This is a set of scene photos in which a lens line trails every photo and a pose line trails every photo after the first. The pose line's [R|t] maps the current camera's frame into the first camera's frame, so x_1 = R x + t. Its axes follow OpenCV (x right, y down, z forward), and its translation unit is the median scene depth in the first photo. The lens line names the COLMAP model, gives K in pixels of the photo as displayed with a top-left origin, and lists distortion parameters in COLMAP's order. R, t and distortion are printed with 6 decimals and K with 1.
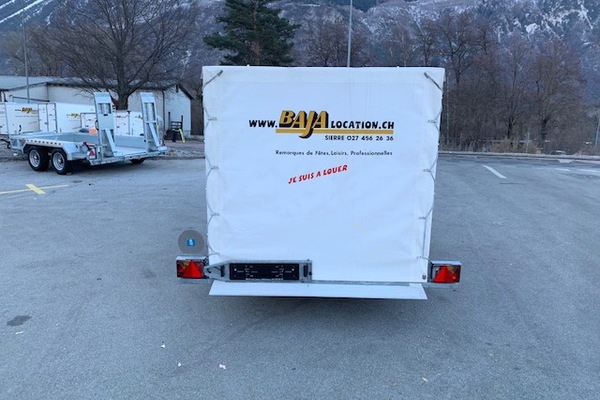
lens RADIAL K [[459.8, 0, 298.2], [0, 459.8, 202.0], [0, 0, 1]] dist [0.005711, 0.002666]
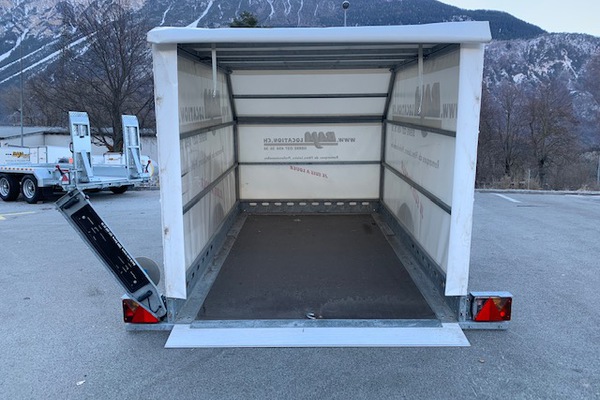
lens RADIAL K [[461.1, 0, 295.9], [0, 461.1, 197.7], [0, 0, 1]] dist [0.005388, 0.003604]
pose [[0.999875, -0.015737, 0.001482, 0.009269], [0.015803, 0.993459, -0.113089, 0.084336], [0.000308, 0.113099, 0.993584, 0.201444]]
